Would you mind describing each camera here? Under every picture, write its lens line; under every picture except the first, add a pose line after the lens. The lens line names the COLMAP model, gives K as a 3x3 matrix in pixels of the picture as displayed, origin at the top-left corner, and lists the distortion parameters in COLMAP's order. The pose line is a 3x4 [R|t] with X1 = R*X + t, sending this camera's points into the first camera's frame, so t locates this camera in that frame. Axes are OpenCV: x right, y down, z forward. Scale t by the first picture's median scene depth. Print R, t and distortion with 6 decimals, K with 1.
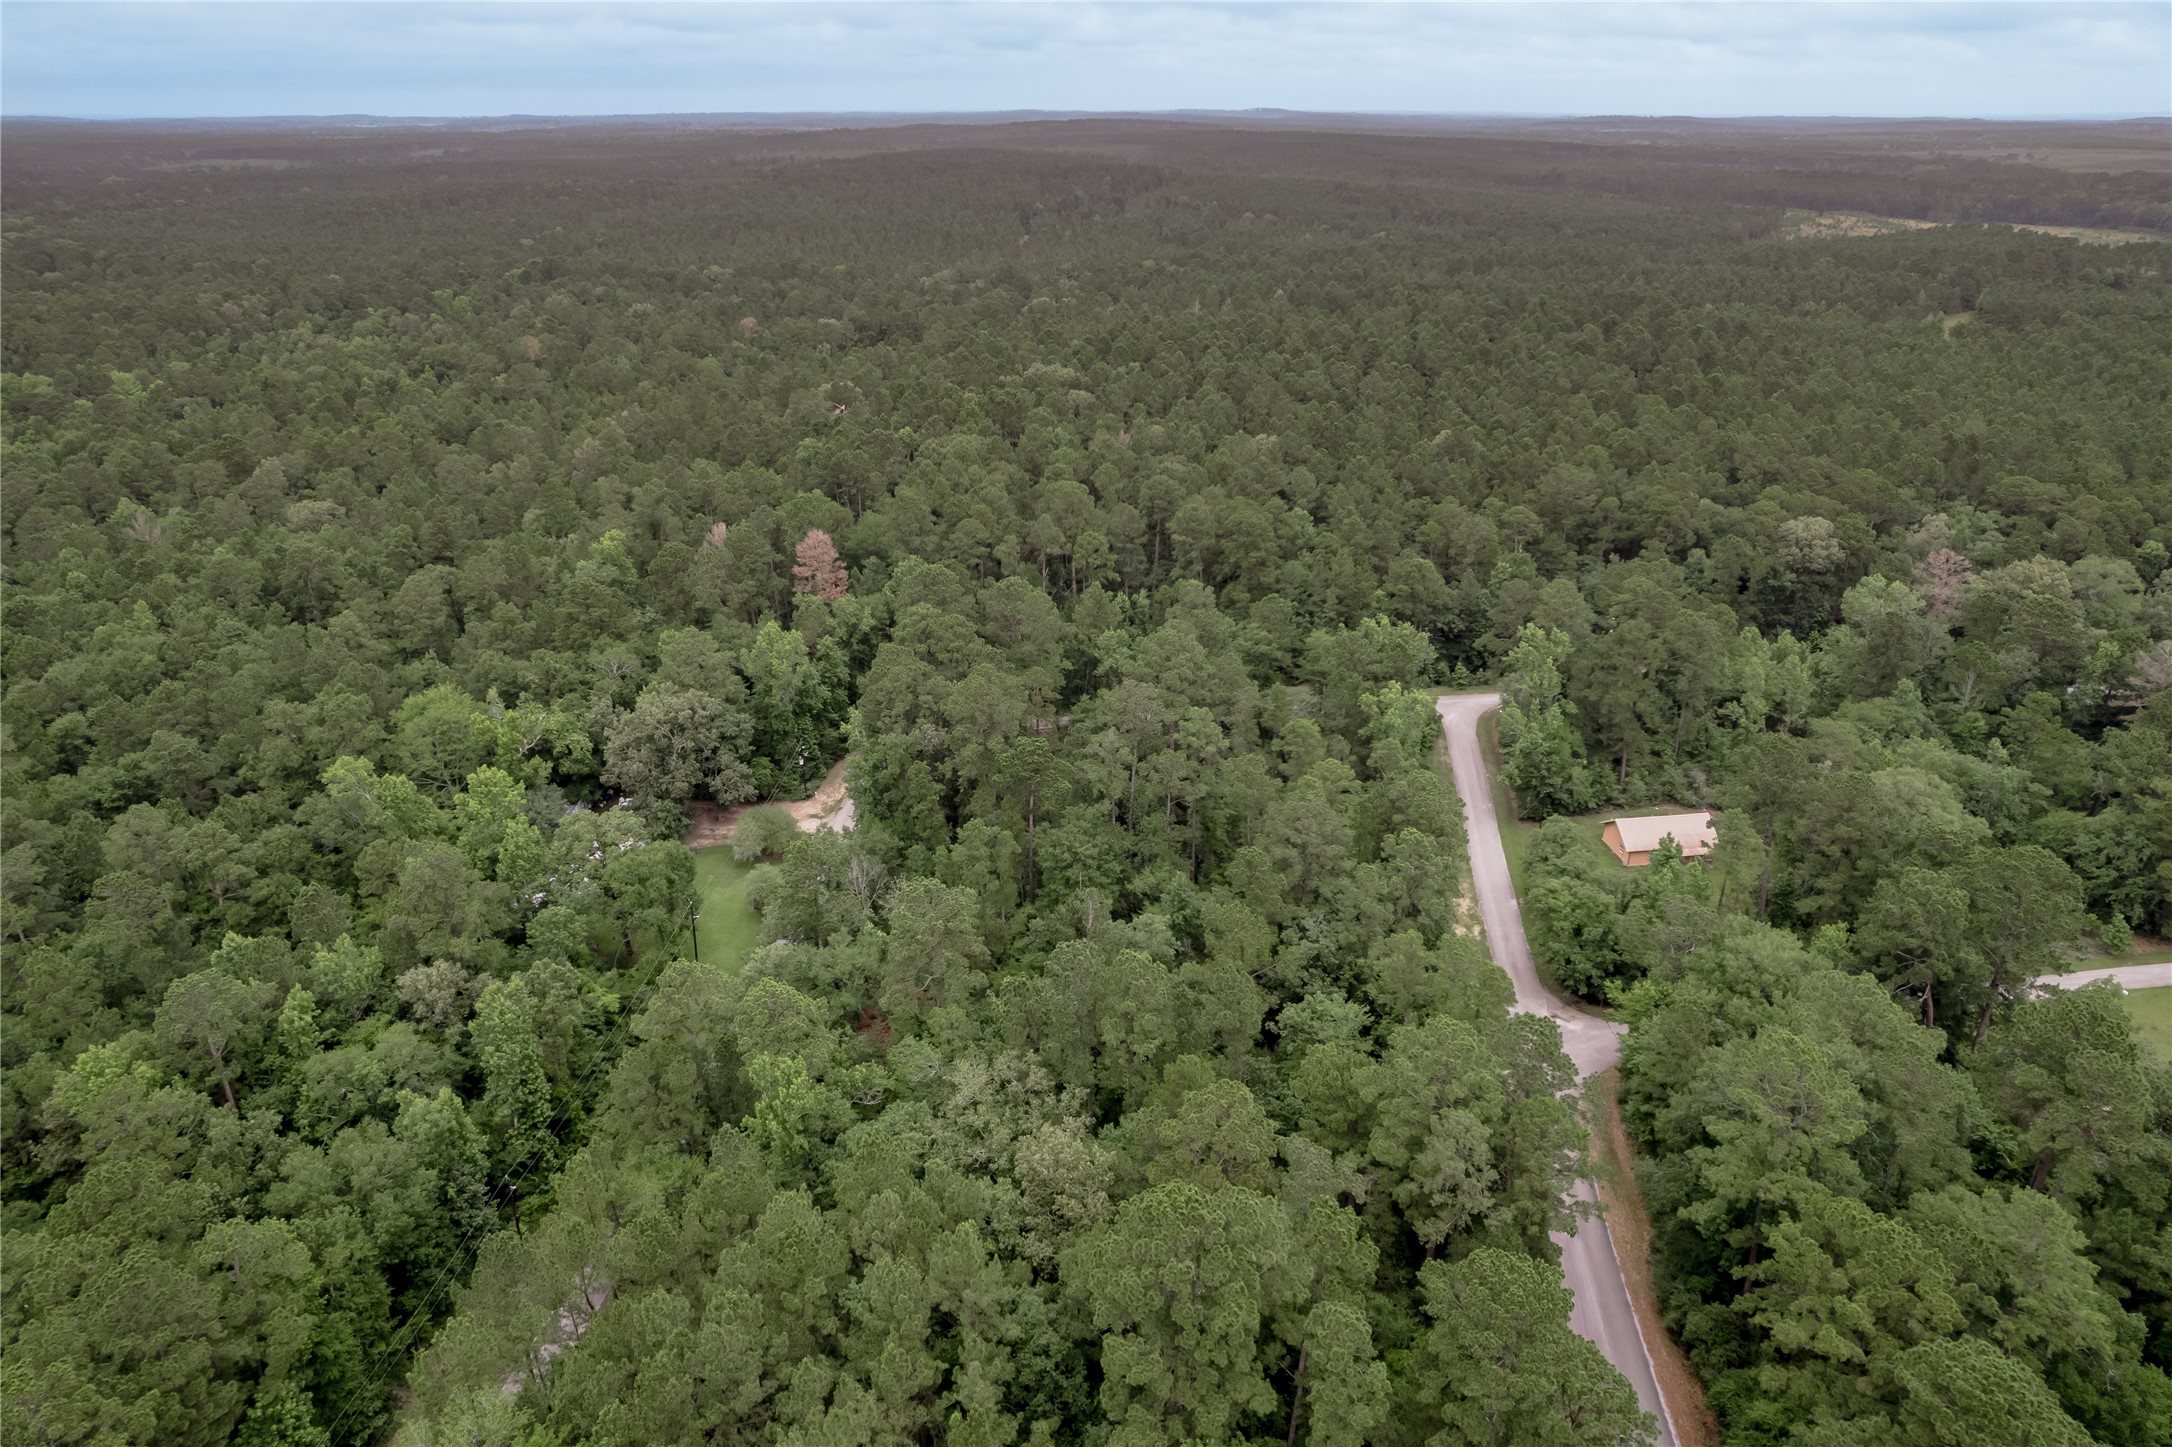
lens RADIAL K [[1417.6, 0, 1089.0], [0, 1417.6, 721.2], [0, 0, 1]] dist [-0.079882, 0.075296]
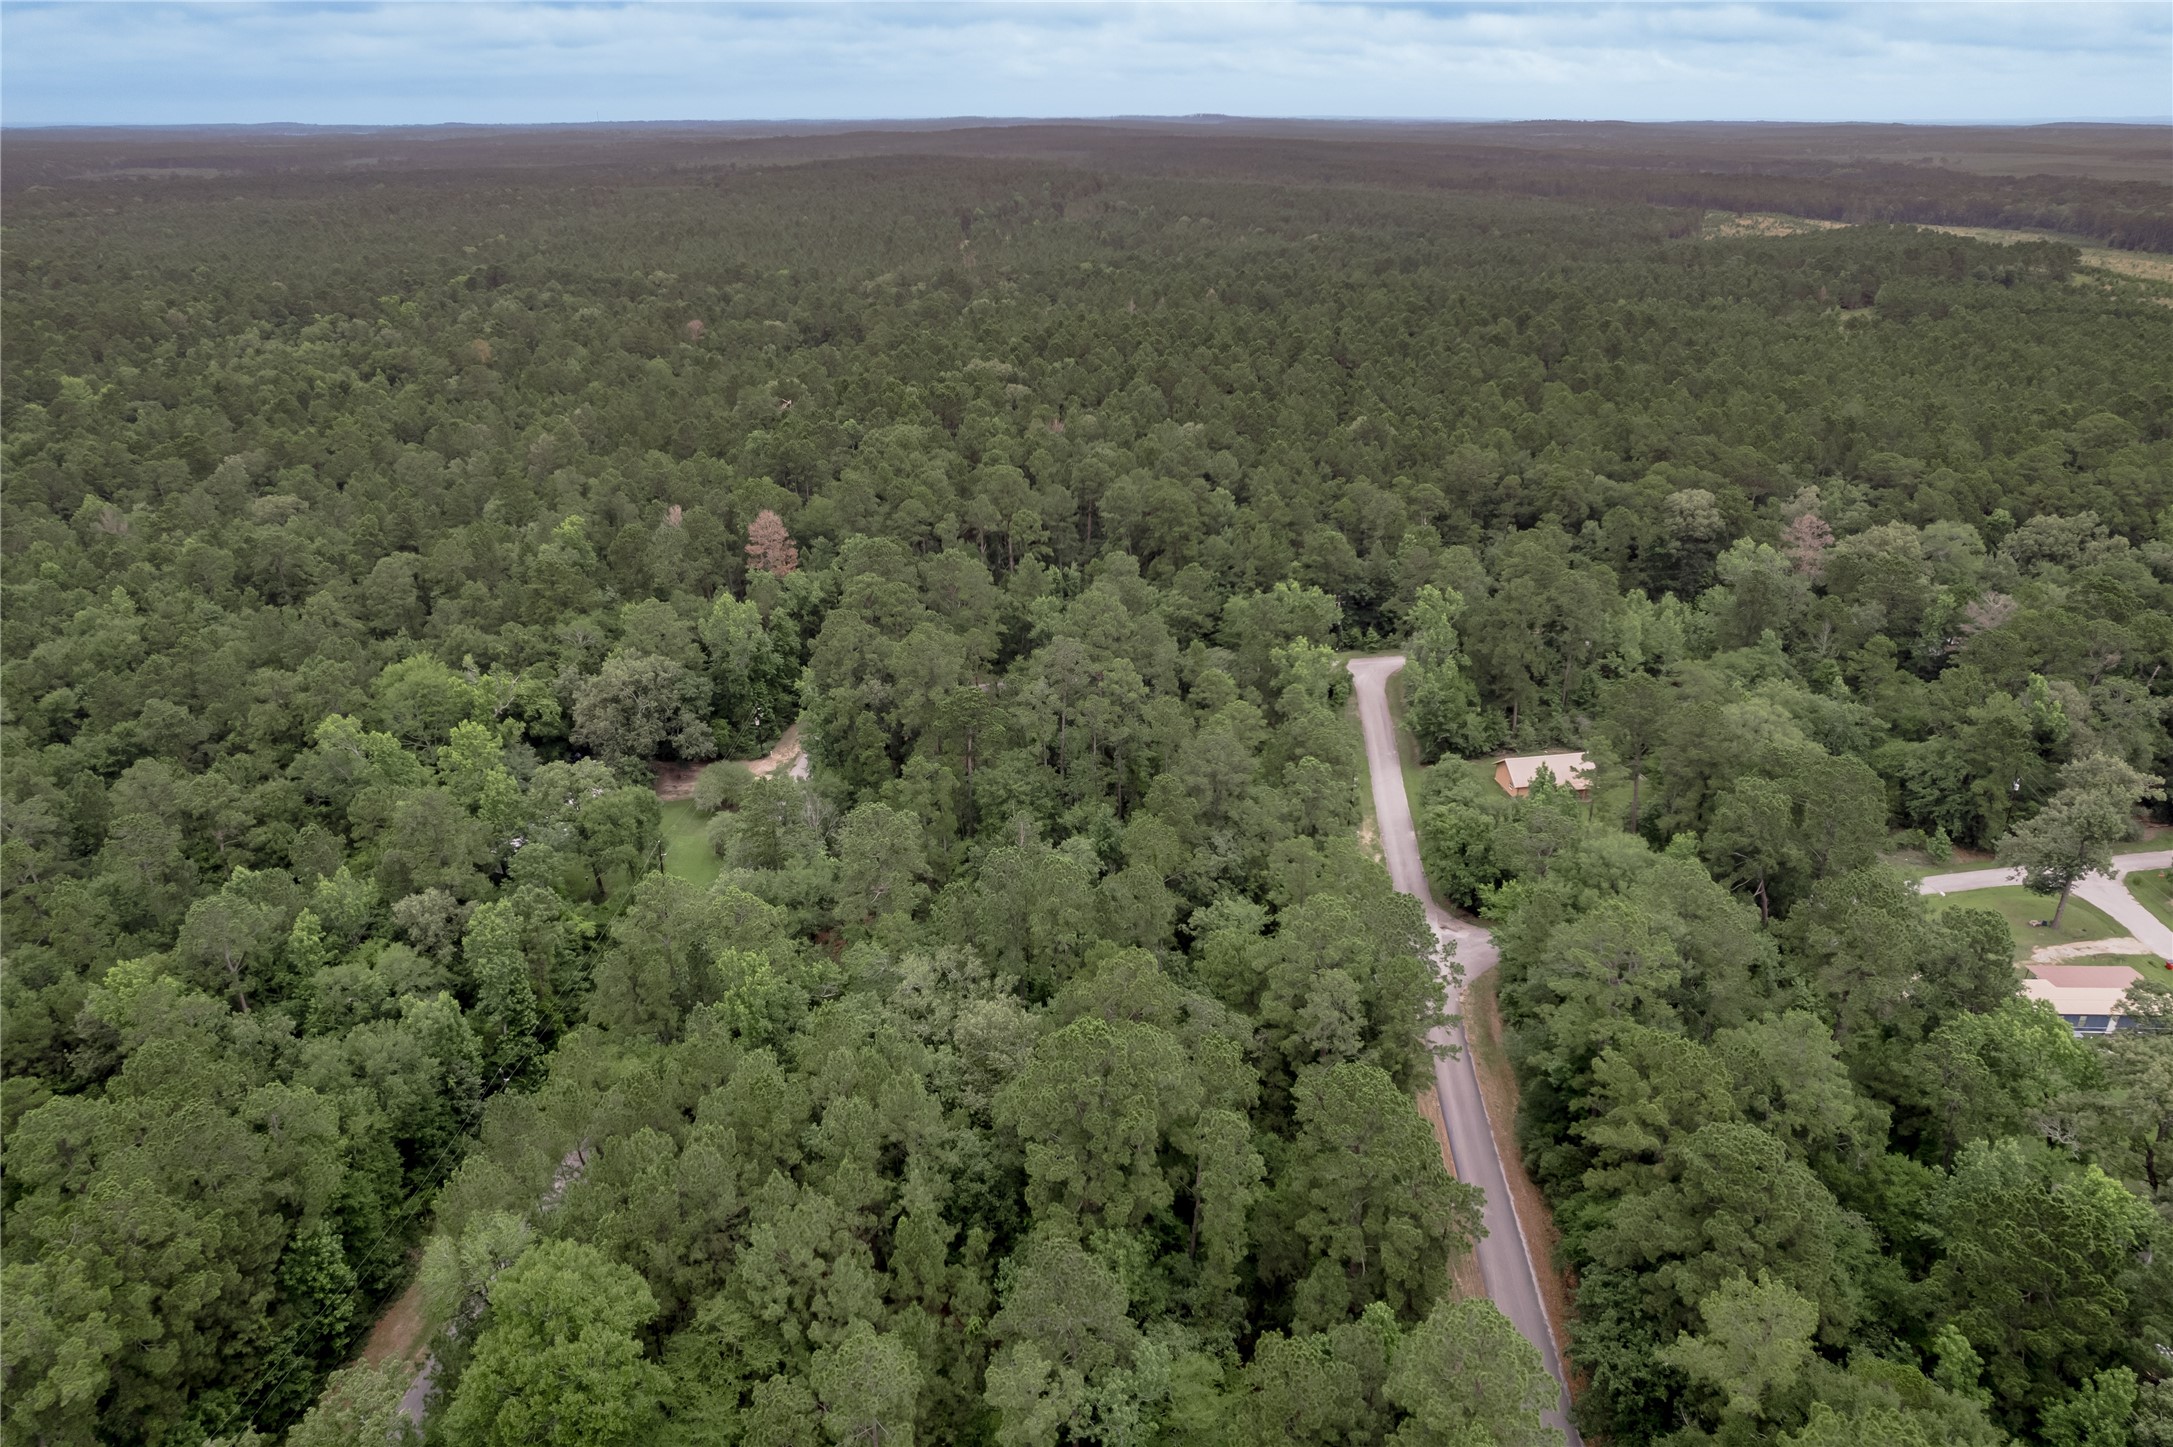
lens RADIAL K [[1418.3, 0, 1089.5], [0, 1418.3, 721.2], [0, 0, 1]] dist [-0.079882, 0.075296]
pose [[0.999248, -0.017088, 0.034806, 0.012261], [0.017231, 0.999844, -0.003801, 0.037408], [-0.034735, 0.004397, 0.999387, -0.085787]]
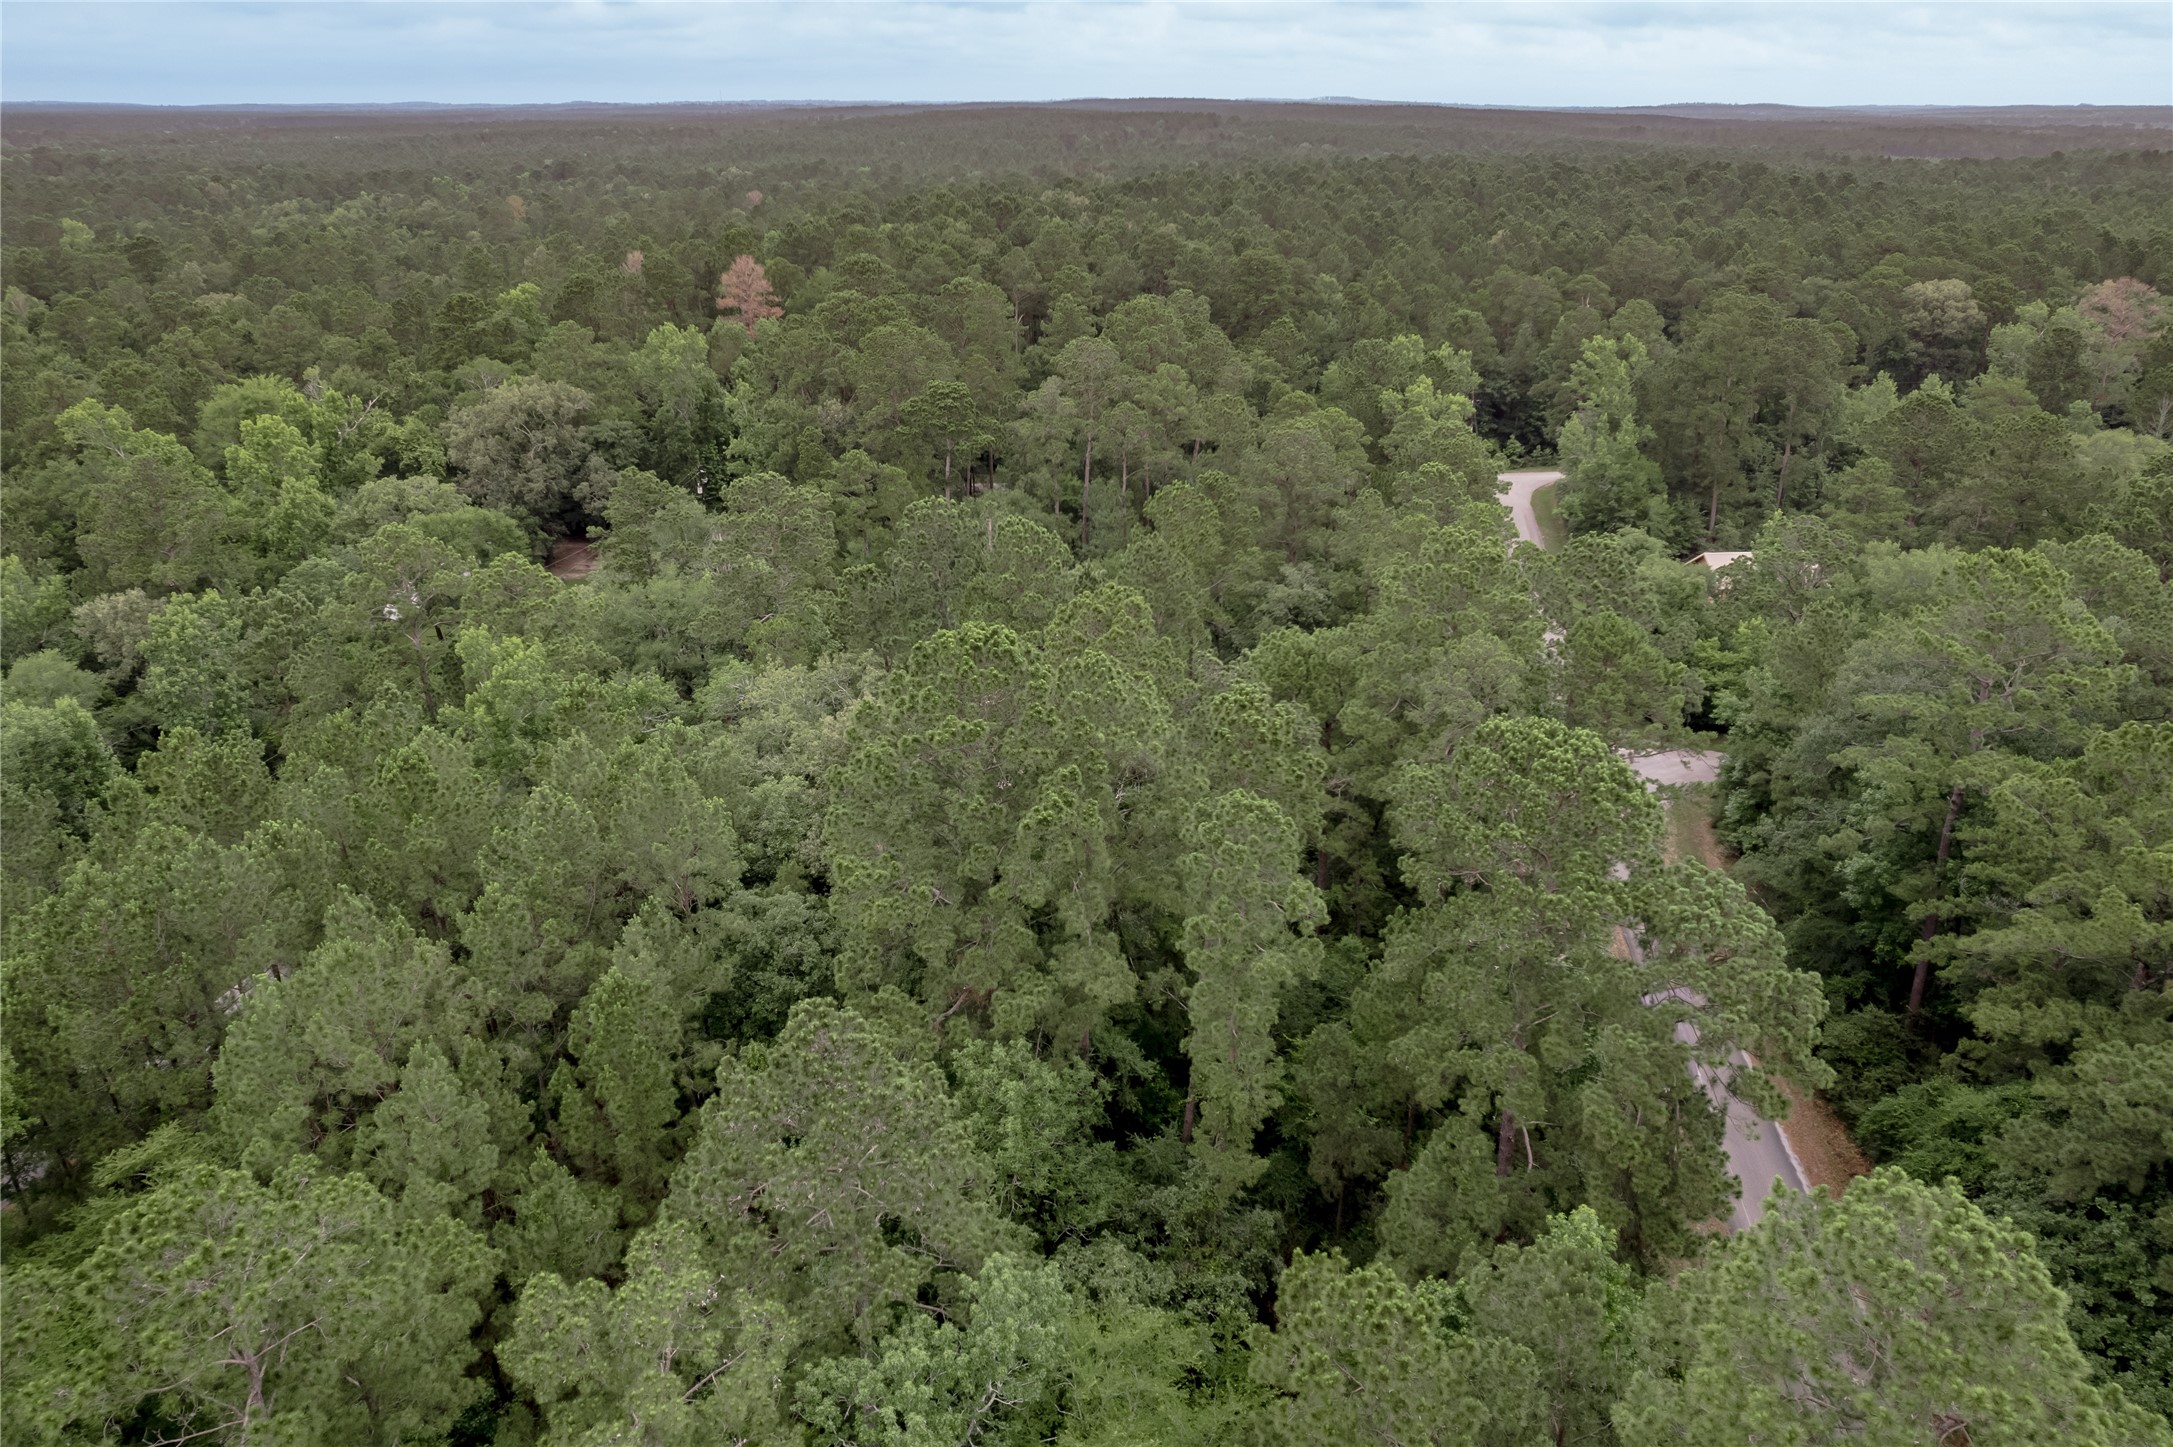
lens RADIAL K [[1447.8, 0, 1089.0], [0, 1447.8, 715.3], [0, 0, 1]] dist [-0.092569, 0.097562]
pose [[0.999098, 0.019229, -0.037859, 0.059259], [-0.019456, 0.999795, -0.005661, 0.165957], [0.037743, 0.006392, 0.999267, 0.178183]]
